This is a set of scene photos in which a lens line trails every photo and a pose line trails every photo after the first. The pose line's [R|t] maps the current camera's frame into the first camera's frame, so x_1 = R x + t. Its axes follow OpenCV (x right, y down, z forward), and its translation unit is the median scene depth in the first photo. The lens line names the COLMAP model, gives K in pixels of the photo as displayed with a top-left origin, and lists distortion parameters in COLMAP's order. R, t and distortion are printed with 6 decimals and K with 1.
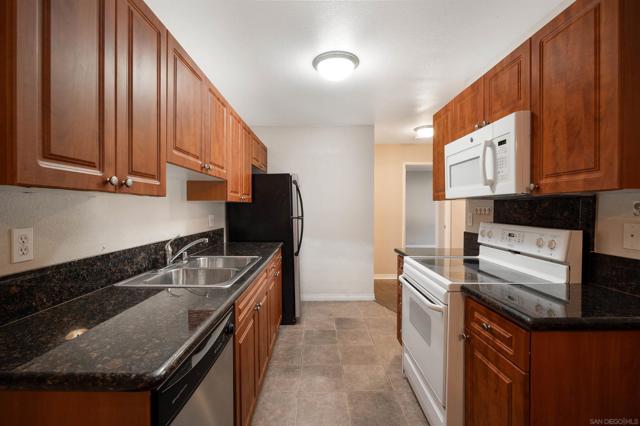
lens RADIAL K [[282.3, 0, 320.0], [0, 282.3, 213.0], [0, 0, 1]] dist [-0.000729, -0.000083]
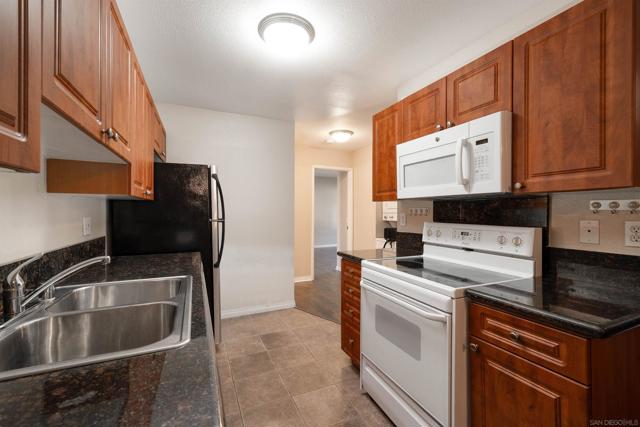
lens RADIAL K [[269.2, 0, 319.6], [0, 269.2, 212.0], [0, 0, 1]] dist [0.017421, -0.000084]
pose [[0.911155, 0.001204, 0.412062, -0.243586], [0.005387, 0.999875, -0.014833, 0.010067], [-0.412029, 0.015734, 0.911035, 0.318805]]
